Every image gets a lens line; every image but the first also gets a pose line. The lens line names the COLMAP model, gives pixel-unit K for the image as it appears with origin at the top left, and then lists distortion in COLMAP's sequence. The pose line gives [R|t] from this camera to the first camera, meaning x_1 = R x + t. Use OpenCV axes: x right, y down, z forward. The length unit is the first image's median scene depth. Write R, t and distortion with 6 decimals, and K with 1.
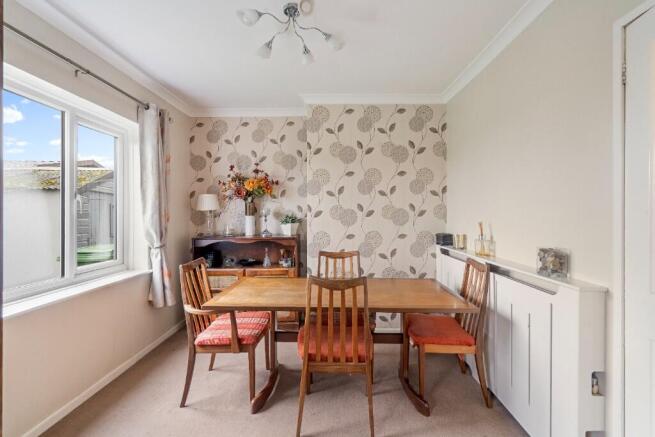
lens RADIAL K [[296.0, 0, 328.9], [0, 296.0, 214.7], [0, 0, 1]] dist [-0.020431, 0.000029]
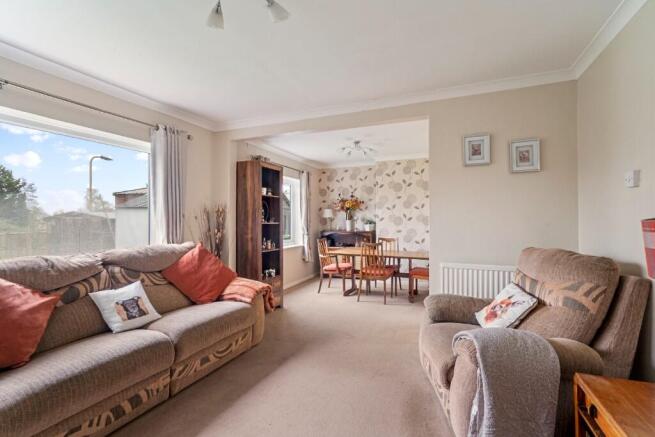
lens RADIAL K [[296.0, 0, 328.9], [0, 296.0, 214.7], [0, 0, 1]] dist [-0.020431, 0.000029]
pose [[0.925899, -0.006641, -0.377712, 0.345083], [0.000396, 0.999862, -0.016611, -0.000030], [0.377770, 0.015231, 0.925774, -0.832631]]
